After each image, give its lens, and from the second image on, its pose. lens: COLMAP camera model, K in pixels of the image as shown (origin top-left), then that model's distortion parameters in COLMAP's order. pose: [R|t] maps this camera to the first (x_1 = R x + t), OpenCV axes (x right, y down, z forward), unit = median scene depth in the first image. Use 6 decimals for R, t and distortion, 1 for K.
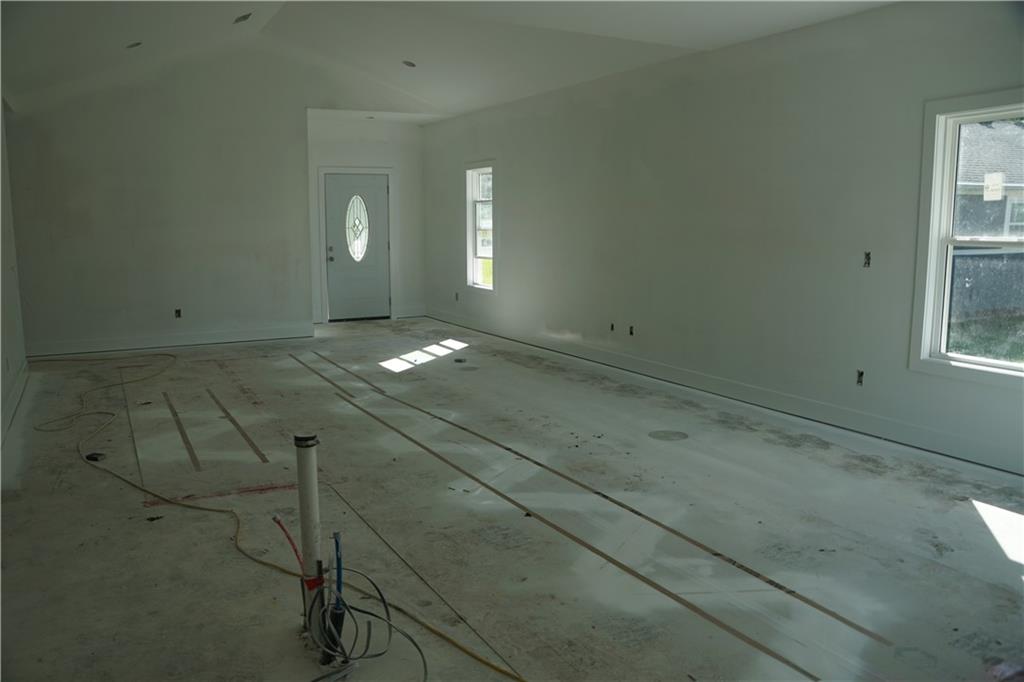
lens RADIAL K [[799.6, 0, 512.0], [0, 799.6, 341.0], [0, 0, 1]] dist [-0.162907, -0.003042]
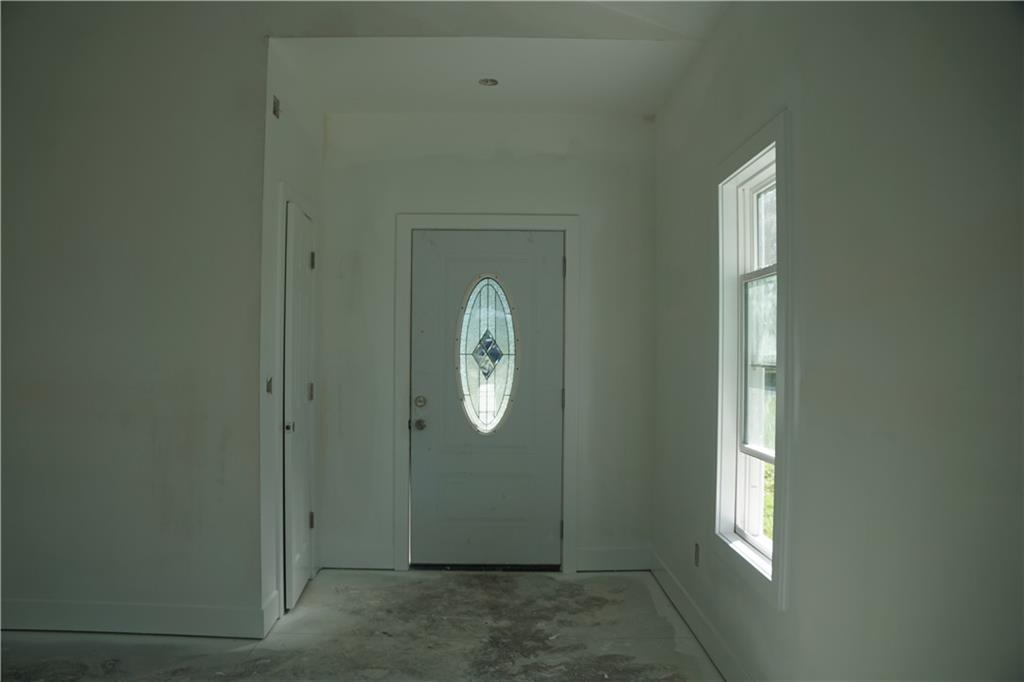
lens RADIAL K [[799.6, 0, 512.0], [0, 799.6, 341.0], [0, 0, 1]] dist [-0.162907, -0.003042]
pose [[0.887222, 0.003875, -0.461326, 0.015946], [-0.079262, 0.986376, -0.144151, -0.090216], [0.454483, 0.164460, 0.875442, 0.636440]]
